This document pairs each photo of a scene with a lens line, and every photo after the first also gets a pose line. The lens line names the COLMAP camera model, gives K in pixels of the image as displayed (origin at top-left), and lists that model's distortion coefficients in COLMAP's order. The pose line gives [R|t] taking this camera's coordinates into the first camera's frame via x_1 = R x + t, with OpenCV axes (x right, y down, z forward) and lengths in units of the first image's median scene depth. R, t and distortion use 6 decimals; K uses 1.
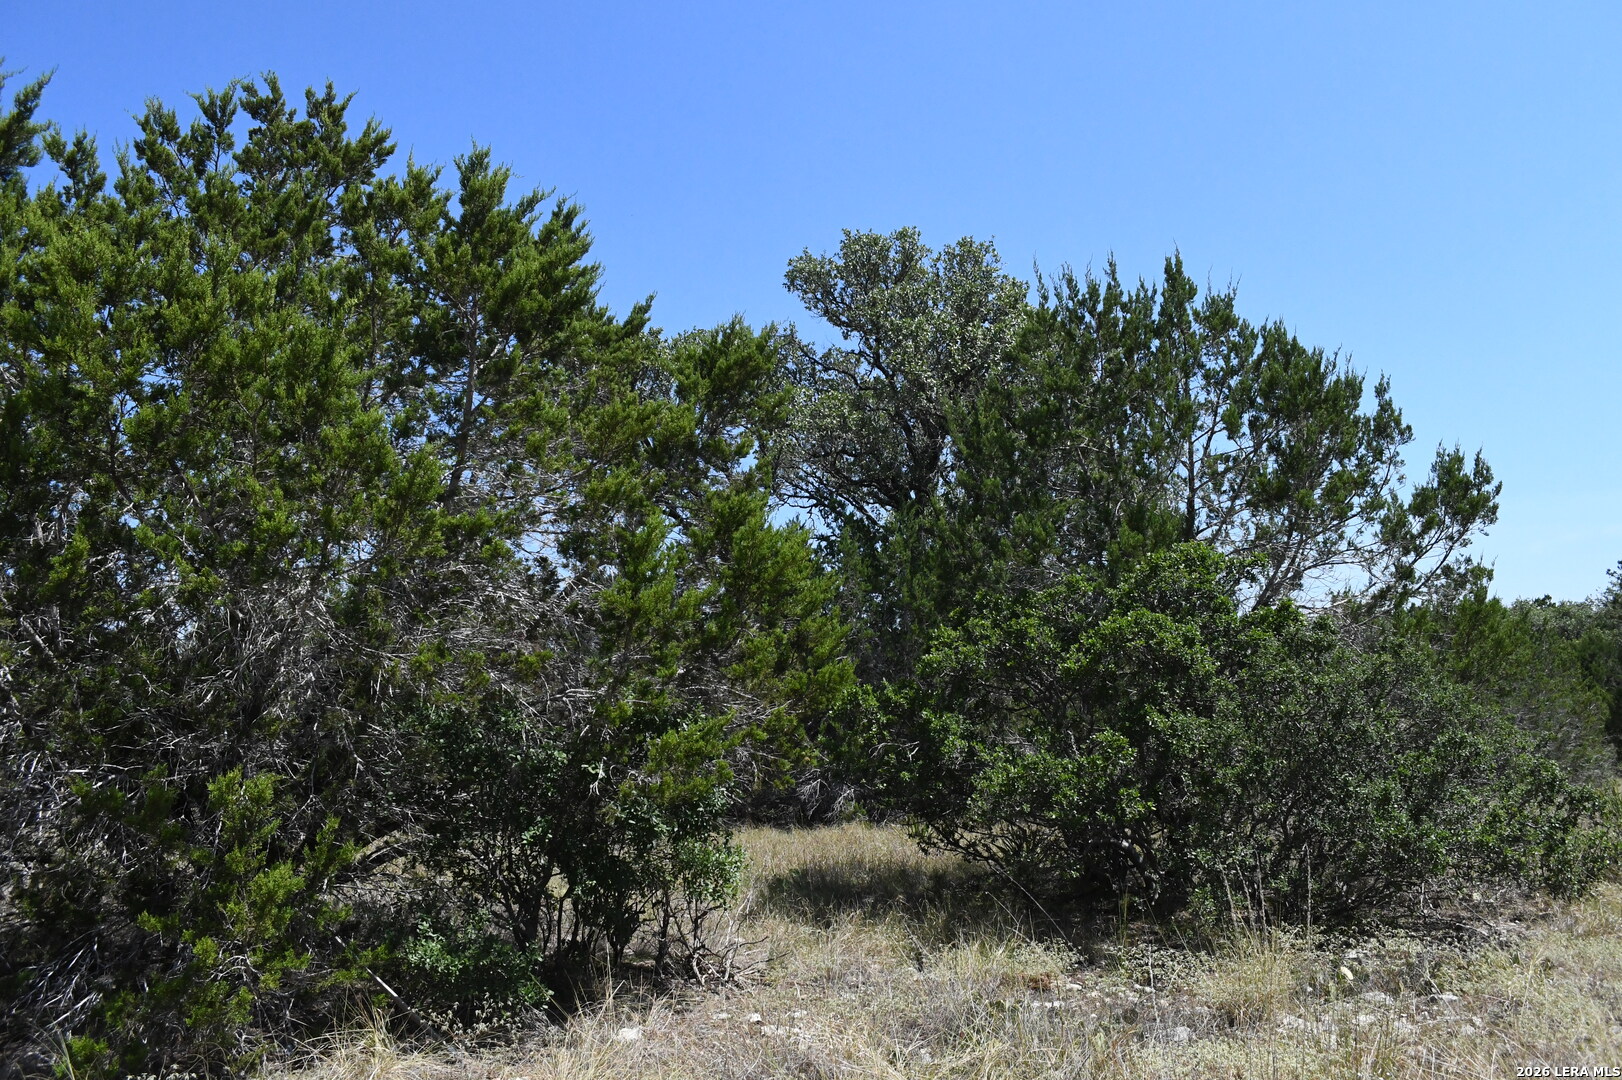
lens RADIAL K [[1296.9, 0, 811.0], [0, 1296.9, 540.0], [0, 0, 1]] dist [-0.085937, 0.011427]
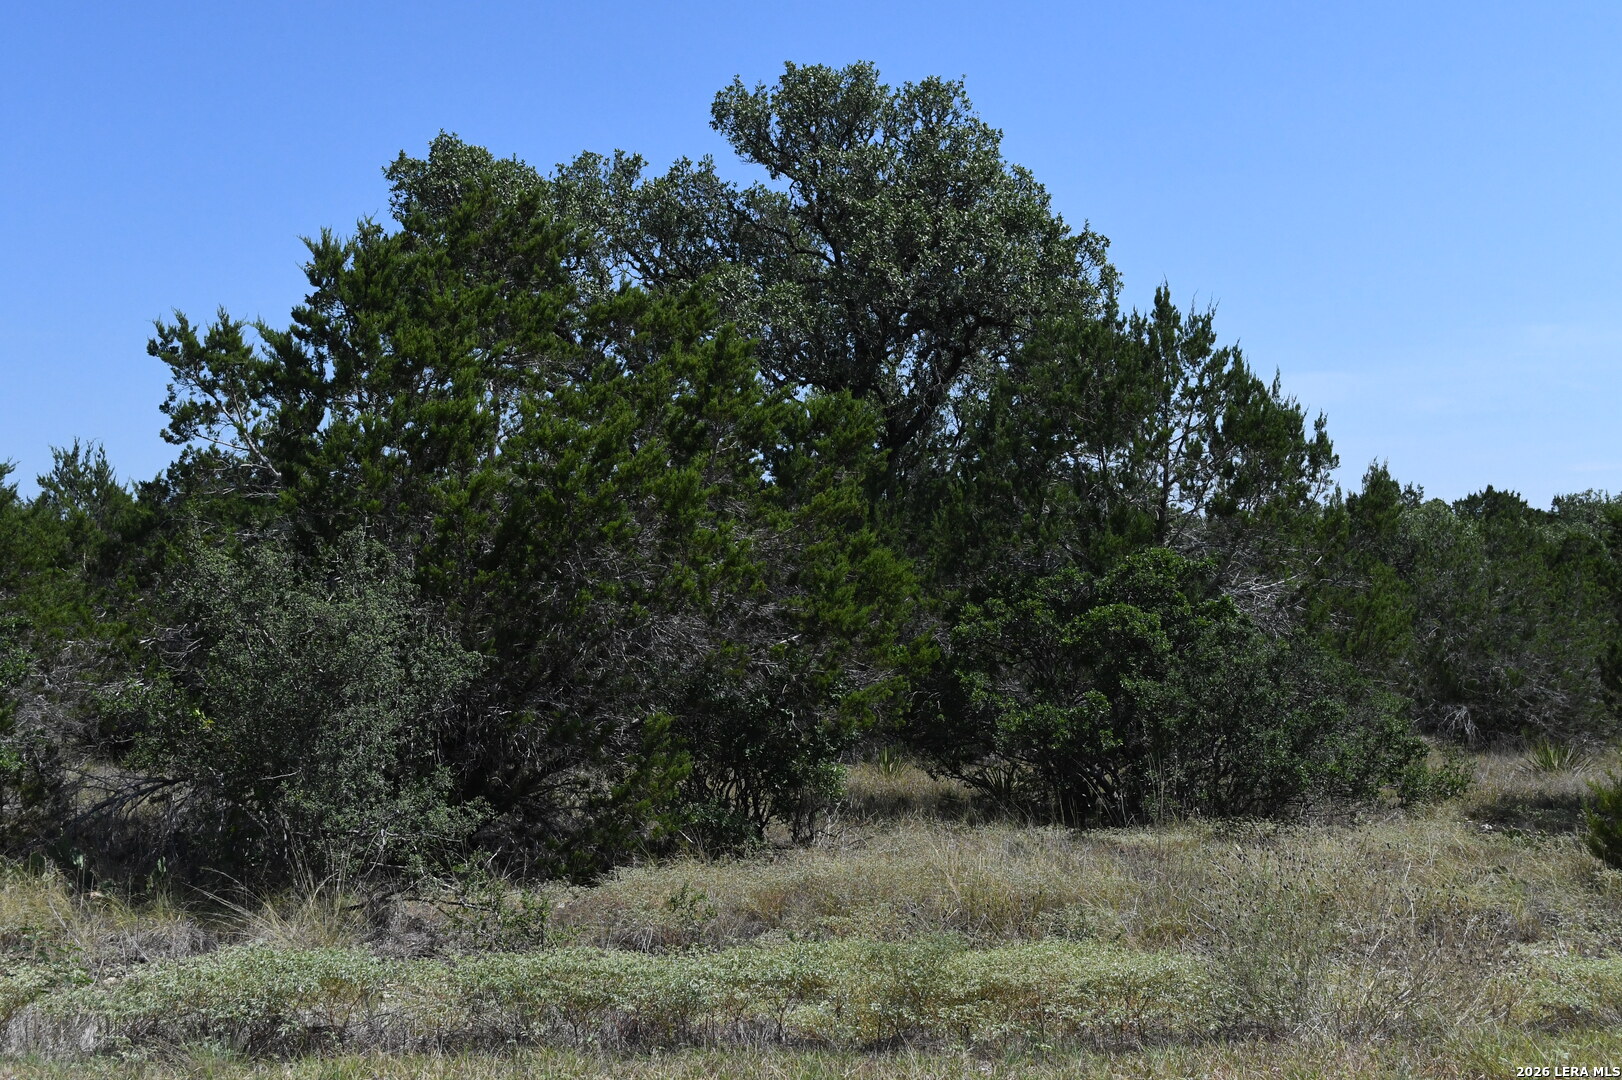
lens RADIAL K [[2171.9, 0, 811.0], [0, 2171.9, 540.0], [0, 0, 1]] dist [-0.018163, -0.046391]
pose [[0.992916, 0.029753, 0.115031, -0.307406], [-0.041104, 0.994376, 0.097602, -0.203416], [-0.111480, -0.101639, 0.988555, -1.129575]]
